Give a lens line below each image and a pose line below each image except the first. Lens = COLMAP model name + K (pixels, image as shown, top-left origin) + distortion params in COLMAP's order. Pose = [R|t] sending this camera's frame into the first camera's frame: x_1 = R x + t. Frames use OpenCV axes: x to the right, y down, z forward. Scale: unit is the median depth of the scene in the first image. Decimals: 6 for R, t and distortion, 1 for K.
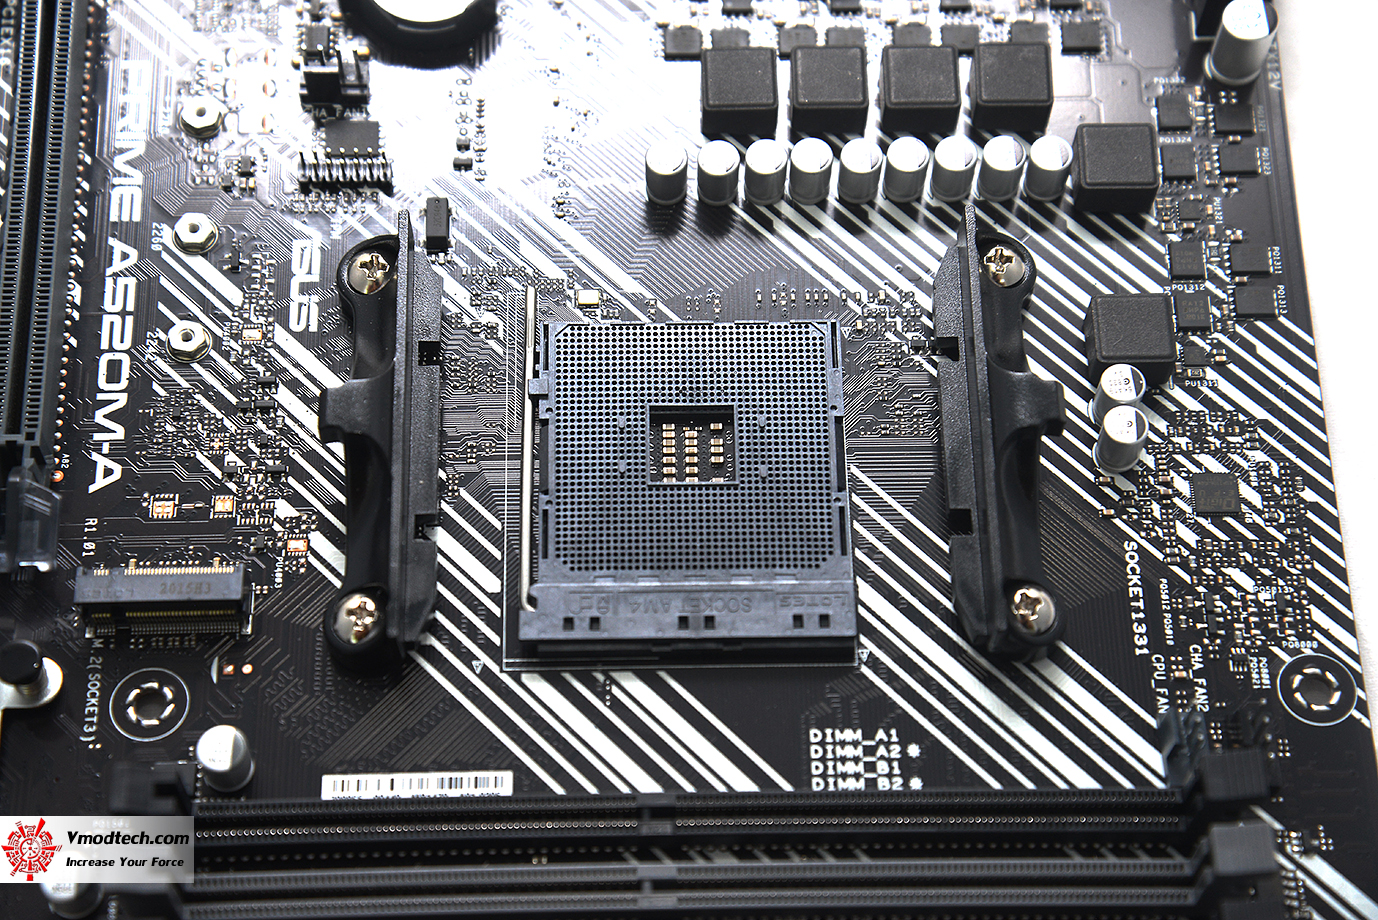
lens RADIAL K [[2708.6, 0, 681.6], [0, 2708.6, 459.8], [0, 0, 1]] dist [0.359669, 0.281086]
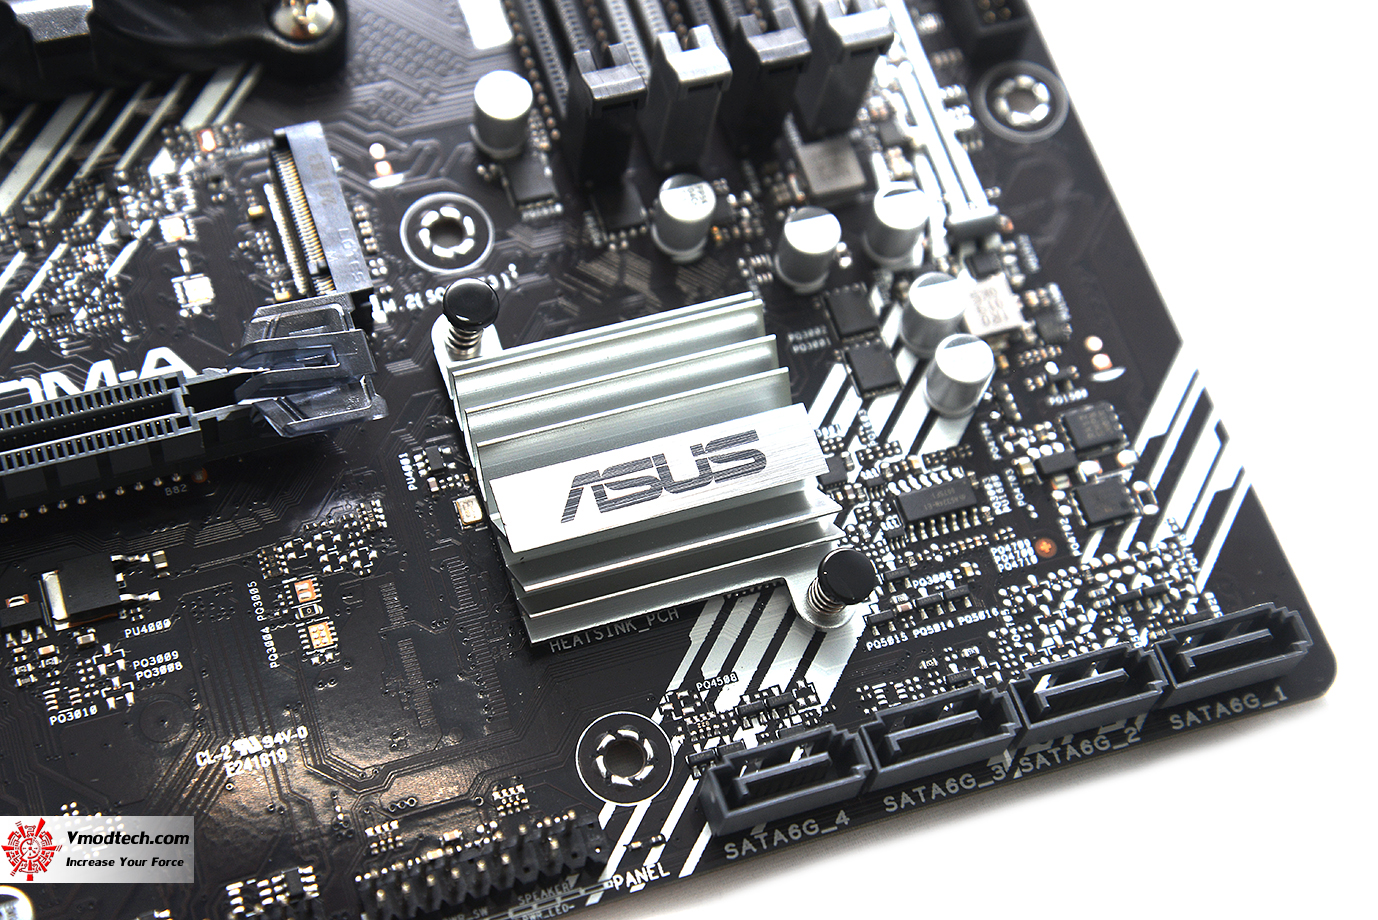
lens RADIAL K [[2590.8, 0, 680.7], [0, 2590.8, 455.0], [0, 0, 1]] dist [0.254129, 0.248964]
pose [[-0.297739, -0.879162, 0.372055, -0.554337], [0.799350, -0.016524, 0.600638, -0.326320], [-0.521910, 0.476236, 0.707679, 0.410827]]
